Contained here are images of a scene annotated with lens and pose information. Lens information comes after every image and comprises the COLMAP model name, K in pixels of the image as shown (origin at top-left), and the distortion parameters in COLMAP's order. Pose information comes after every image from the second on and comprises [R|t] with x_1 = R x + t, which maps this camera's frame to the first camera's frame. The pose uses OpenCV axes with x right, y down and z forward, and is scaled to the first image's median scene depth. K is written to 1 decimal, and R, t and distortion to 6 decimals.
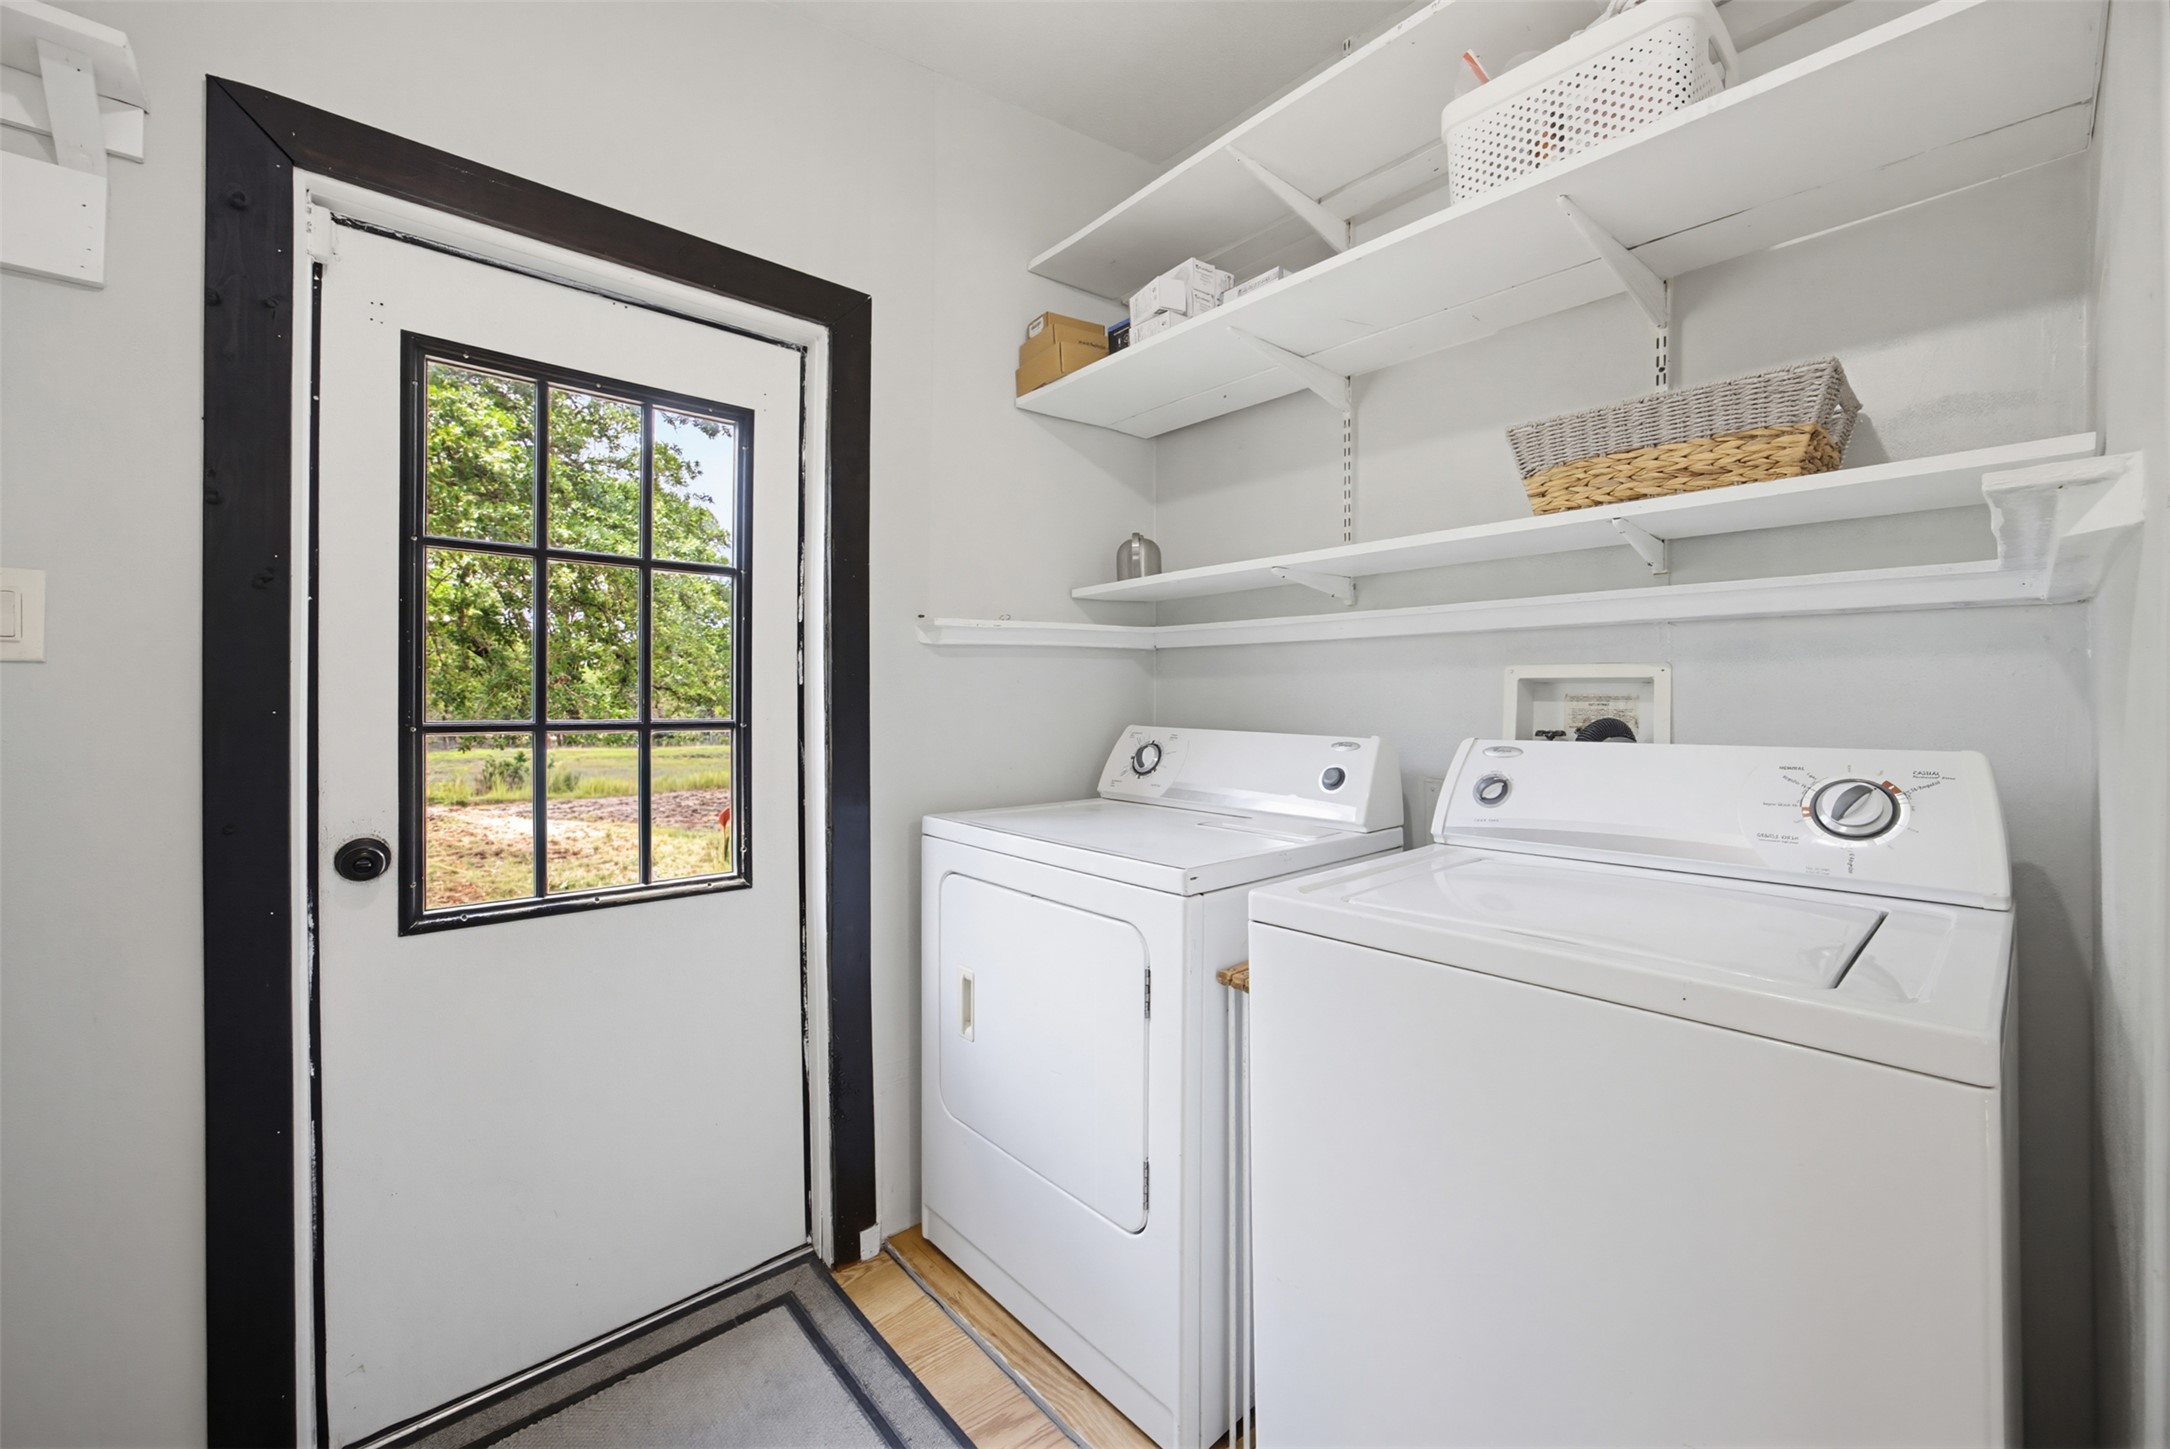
lens RADIAL K [[853.2, 0, 1087.1], [0, 853.2, 705.9], [0, 0, 1]] dist [-0.021572, 0.002256]
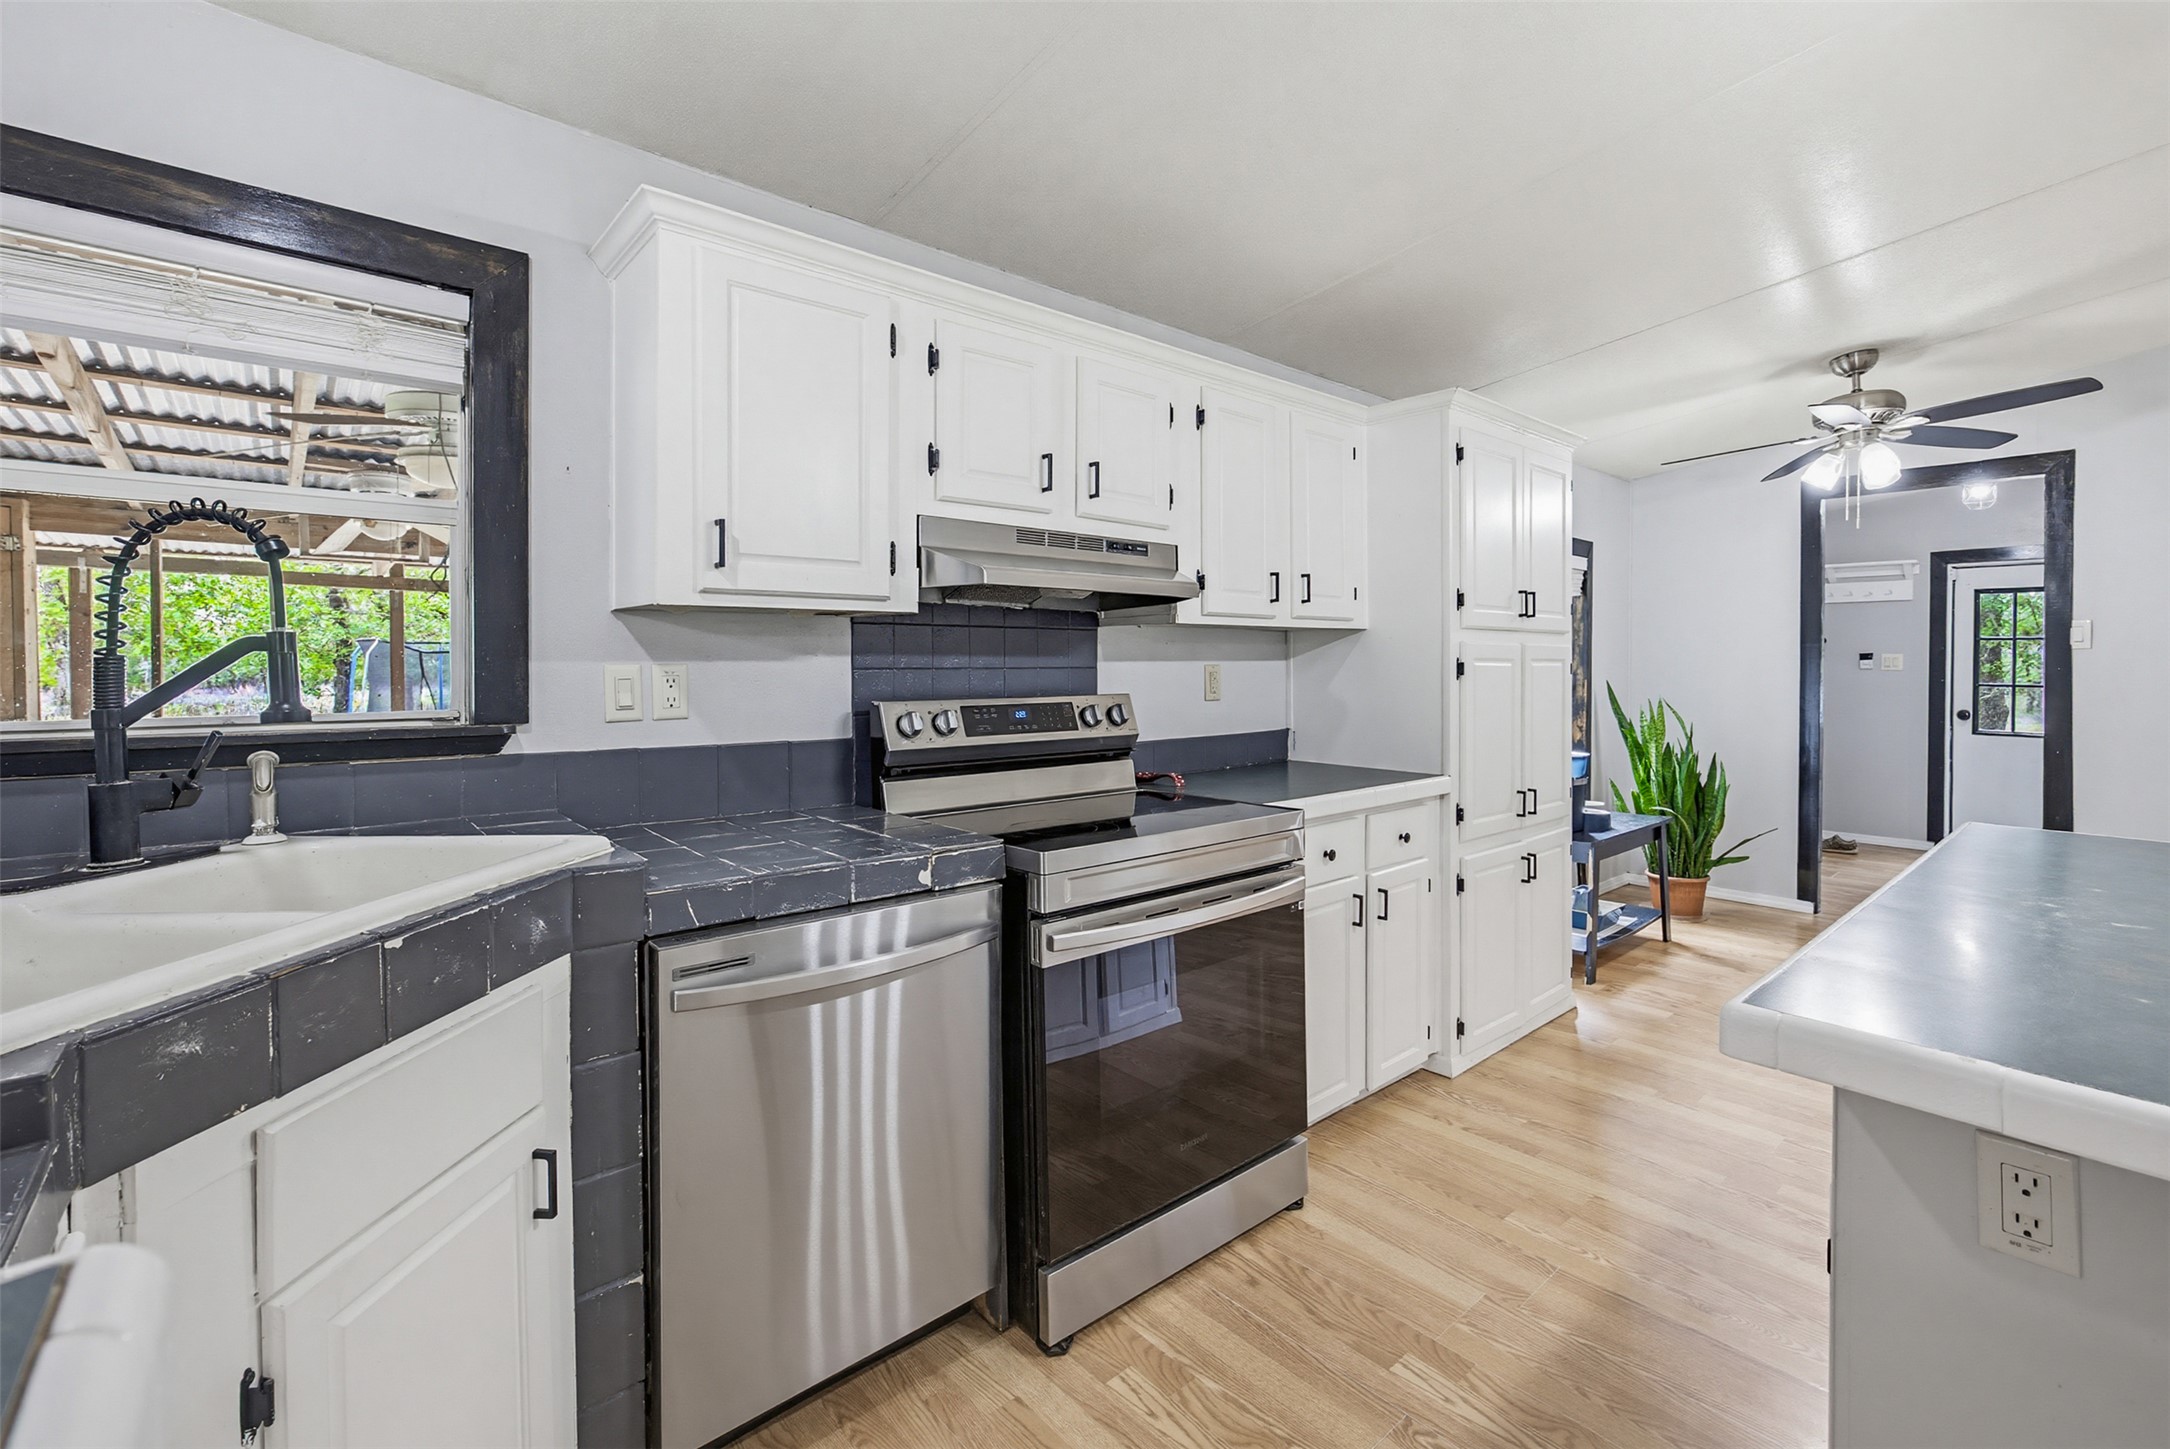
lens RADIAL K [[954.4, 0, 1093.0], [0, 954.4, 709.9], [0, 0, 1]] dist [-0.001435, 0.003139]
pose [[-0.009911, 0.025123, -0.999635, 4.070819], [0.004734, 0.999674, 0.025077, 0.013270], [0.999940, -0.004484, -0.010027, -3.407000]]
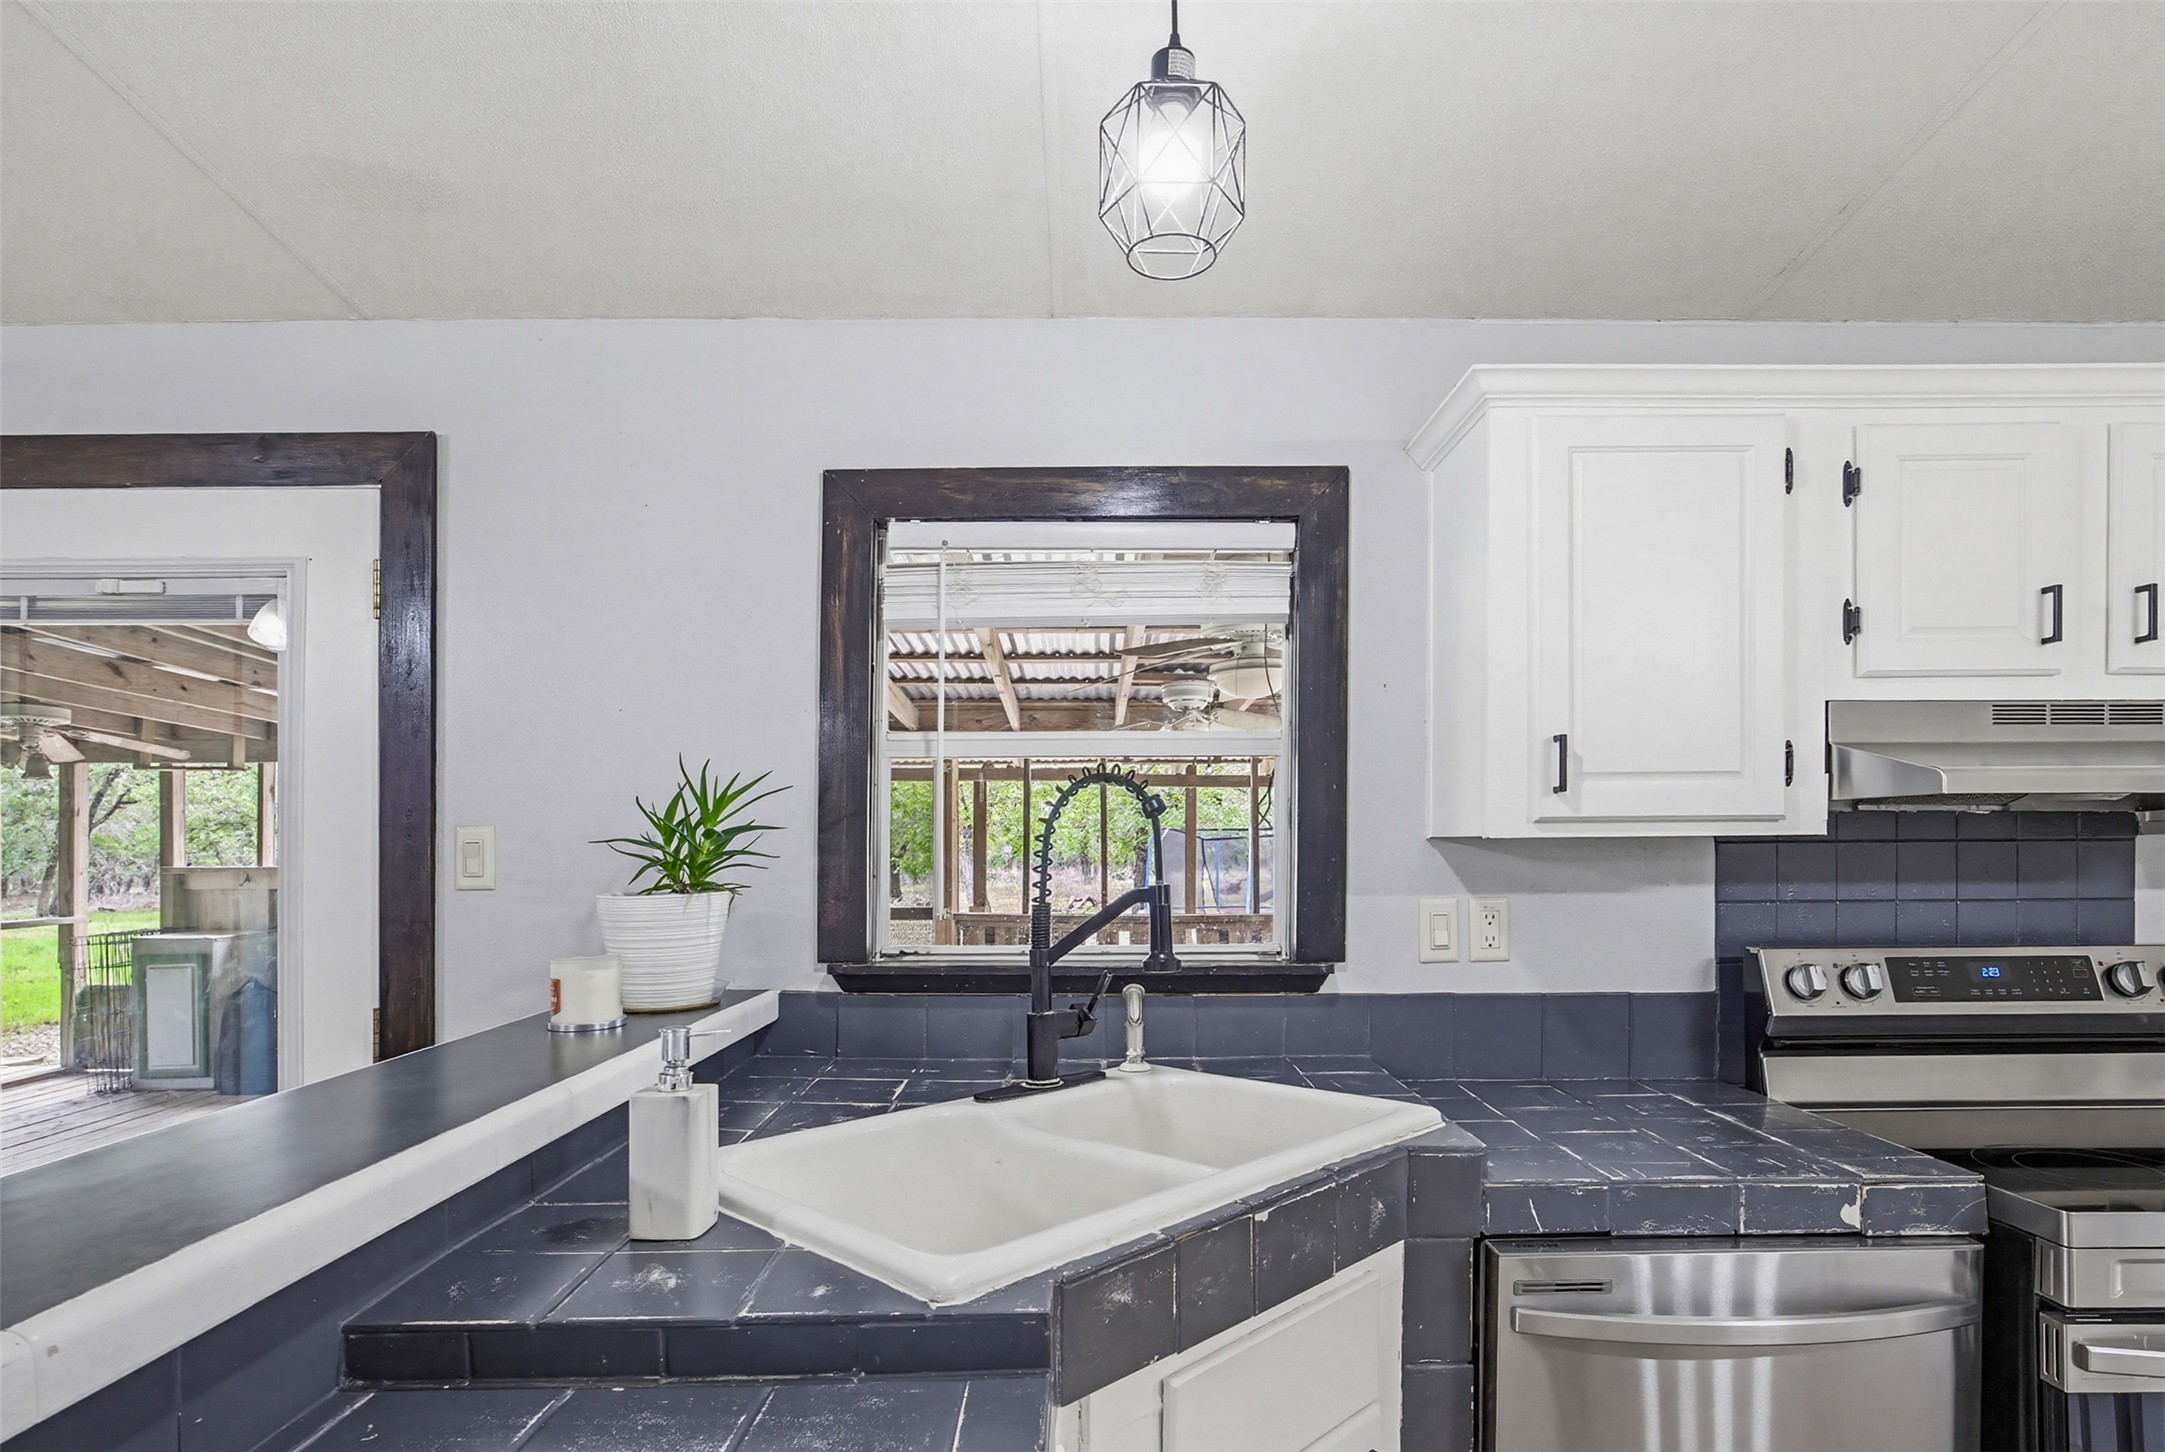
lens RADIAL K [[1126.1, 0, 1077.2], [0, 1126.1, 850.7], [0, 0, 1]] dist [-0.022967, 0.008071]
pose [[-0.655490, -0.002152, -0.755201, 4.115346], [0.001410, 0.999991, -0.004073, -0.173001], [0.755202, -0.003734, -0.655481, -3.607228]]
